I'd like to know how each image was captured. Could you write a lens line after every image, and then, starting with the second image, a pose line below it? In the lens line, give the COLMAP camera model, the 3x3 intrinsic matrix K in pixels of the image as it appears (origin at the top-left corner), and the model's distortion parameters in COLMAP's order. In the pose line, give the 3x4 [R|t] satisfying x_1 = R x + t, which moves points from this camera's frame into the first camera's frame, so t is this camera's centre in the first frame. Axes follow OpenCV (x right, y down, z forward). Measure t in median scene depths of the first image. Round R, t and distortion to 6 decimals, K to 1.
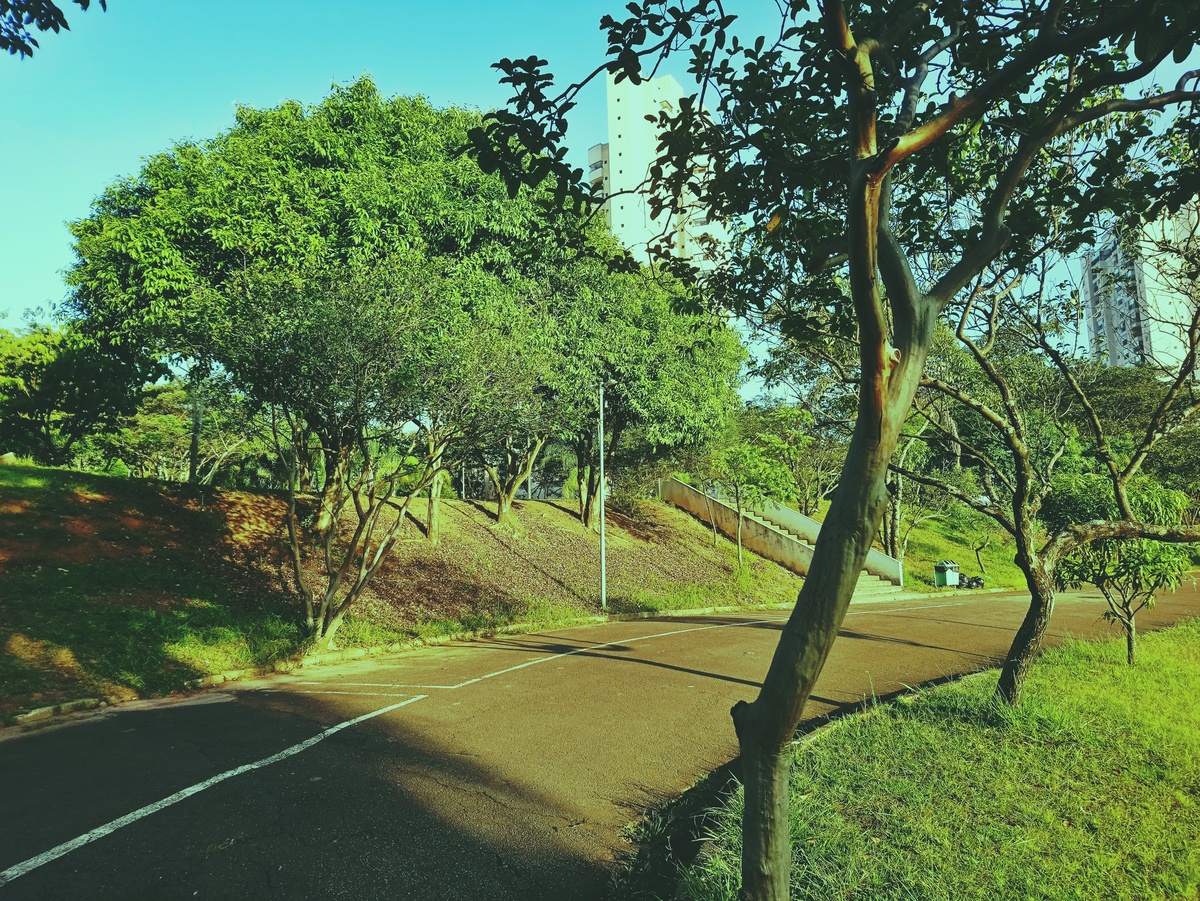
lens RADIAL K [[892.1, 0, 600.0], [0, 892.1, 450.5], [0, 0, 1]] dist [0.110732, -0.148209]
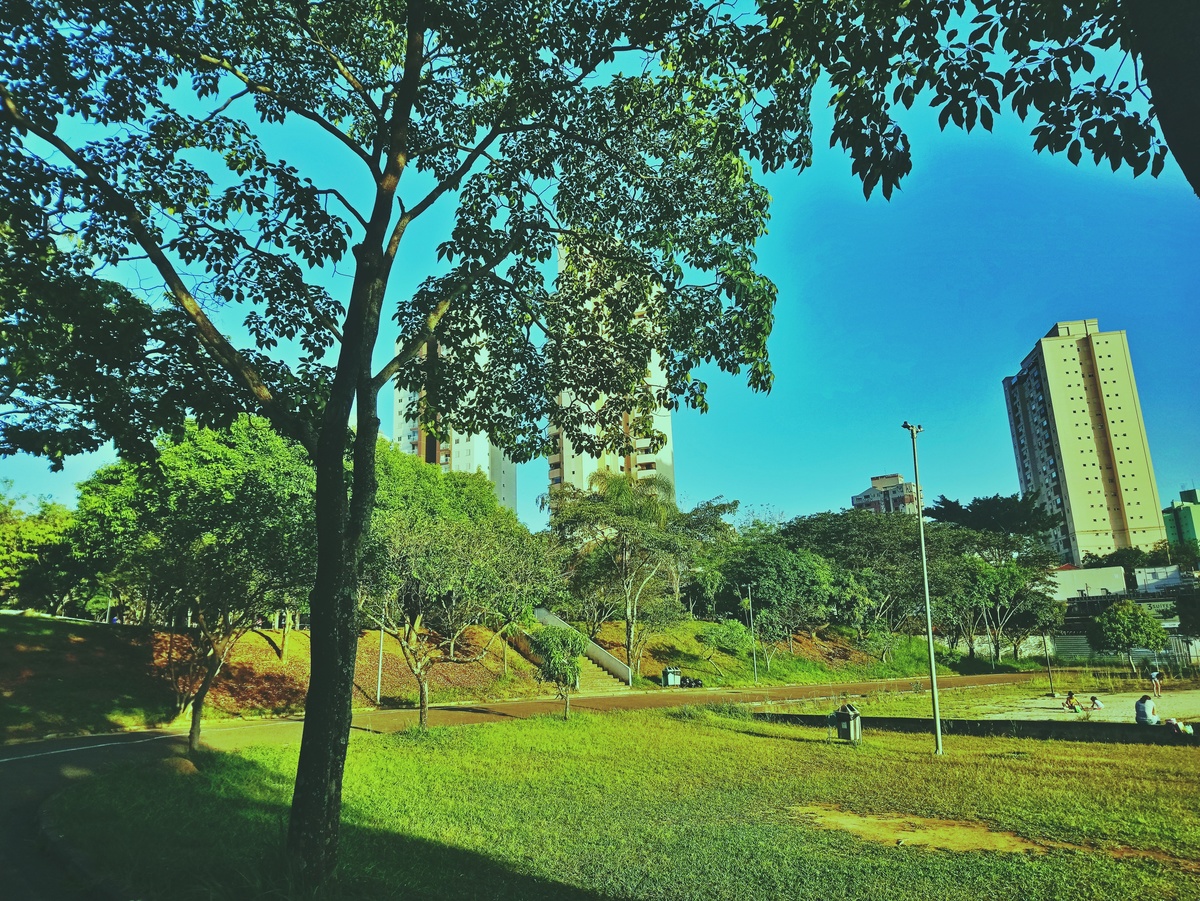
lens RADIAL K [[821.3, 0, 600.0], [0, 821.3, 450.5], [0, 0, 1]] dist [-0.001919, -0.046871]
pose [[0.998429, -0.000661, 0.056025, 0.371570], [0.008403, 0.990387, -0.138070, -0.084561], [-0.055396, 0.138324, 0.988837, -0.672917]]
